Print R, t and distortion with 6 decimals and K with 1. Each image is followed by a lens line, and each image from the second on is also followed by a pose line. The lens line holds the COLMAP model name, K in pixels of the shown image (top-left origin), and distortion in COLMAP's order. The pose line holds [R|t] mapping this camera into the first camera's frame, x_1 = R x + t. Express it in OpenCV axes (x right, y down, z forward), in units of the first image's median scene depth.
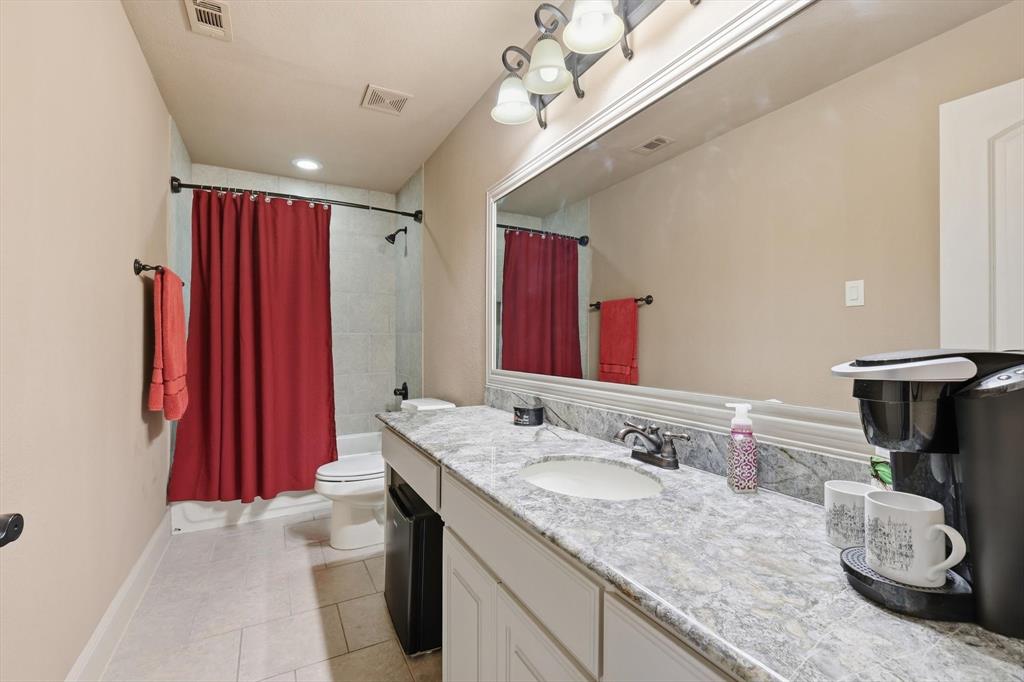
lens RADIAL K [[451.8, 0, 516.7], [0, 451.8, 342.8], [0, 0, 1]] dist [0.001041, 0.000150]
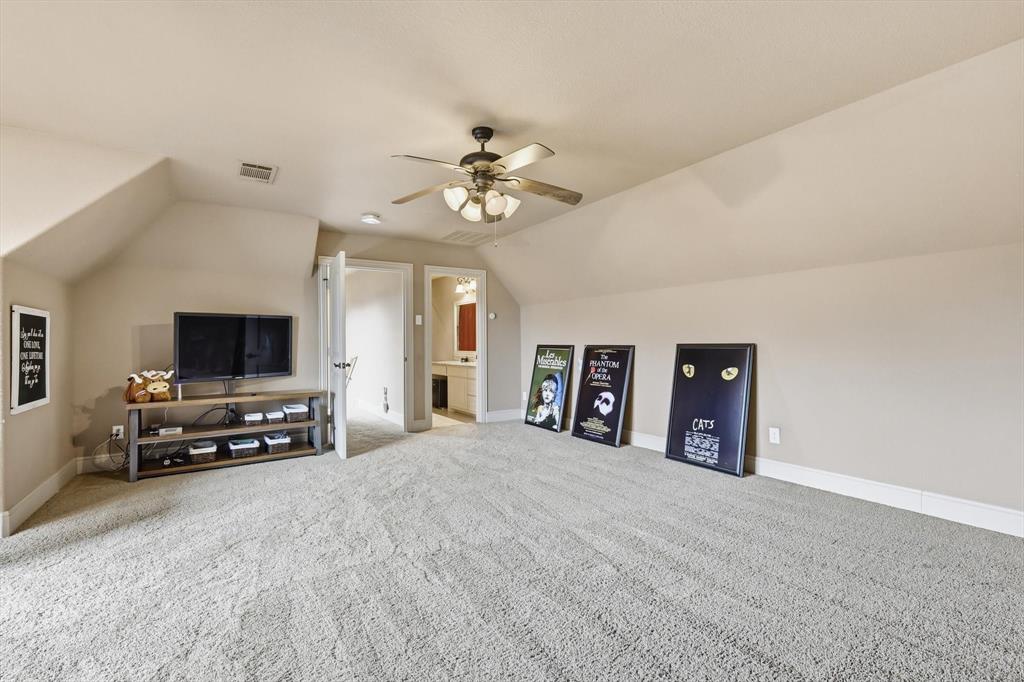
lens RADIAL K [[451.8, 0, 516.7], [0, 451.8, 342.8], [0, 0, 1]] dist [0.001041, 0.000150]
pose [[0.995848, -0.004207, 0.090937, 0.134710], [0.004327, 0.999990, -0.001126, -0.003927], [-0.090931, 0.001515, 0.995856, -3.429662]]
